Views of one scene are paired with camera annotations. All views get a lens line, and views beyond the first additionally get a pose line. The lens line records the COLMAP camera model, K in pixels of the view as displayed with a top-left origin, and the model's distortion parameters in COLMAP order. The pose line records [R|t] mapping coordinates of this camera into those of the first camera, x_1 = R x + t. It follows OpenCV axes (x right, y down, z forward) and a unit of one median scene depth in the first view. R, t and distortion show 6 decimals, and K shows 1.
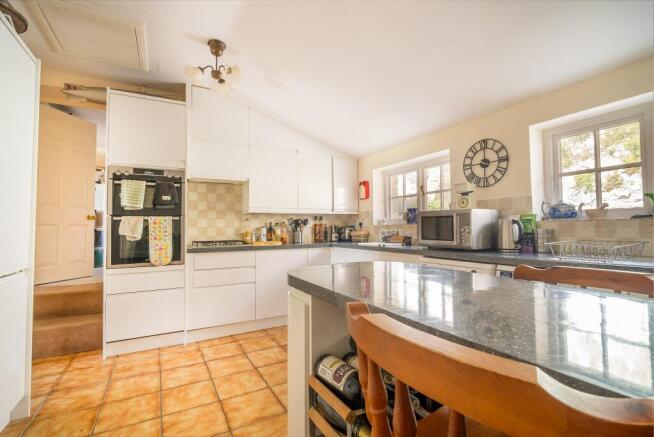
lens RADIAL K [[305.1, 0, 325.4], [0, 305.1, 219.1], [0, 0, 1]] dist [-0.007752, -0.000872]
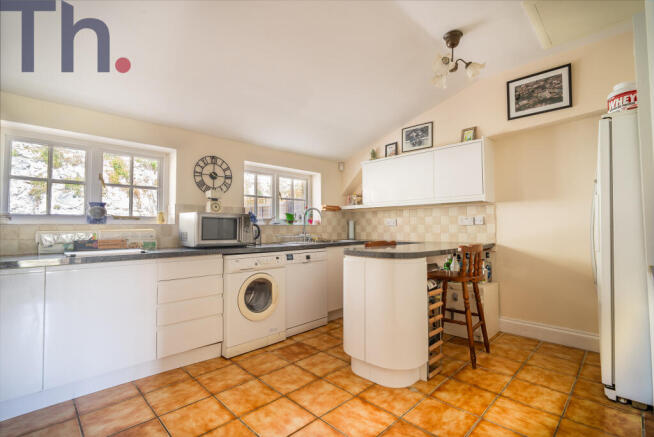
lens RADIAL K [[305.1, 0, 325.6], [0, 305.1, 219.2], [0, 0, 1]] dist [-0.007752, -0.000872]
pose [[-0.280091, 0.034051, 0.959369, -0.746689], [-0.021122, 0.998910, -0.041621, 0.030245], [-0.959741, -0.031922, -0.279067, 0.890665]]
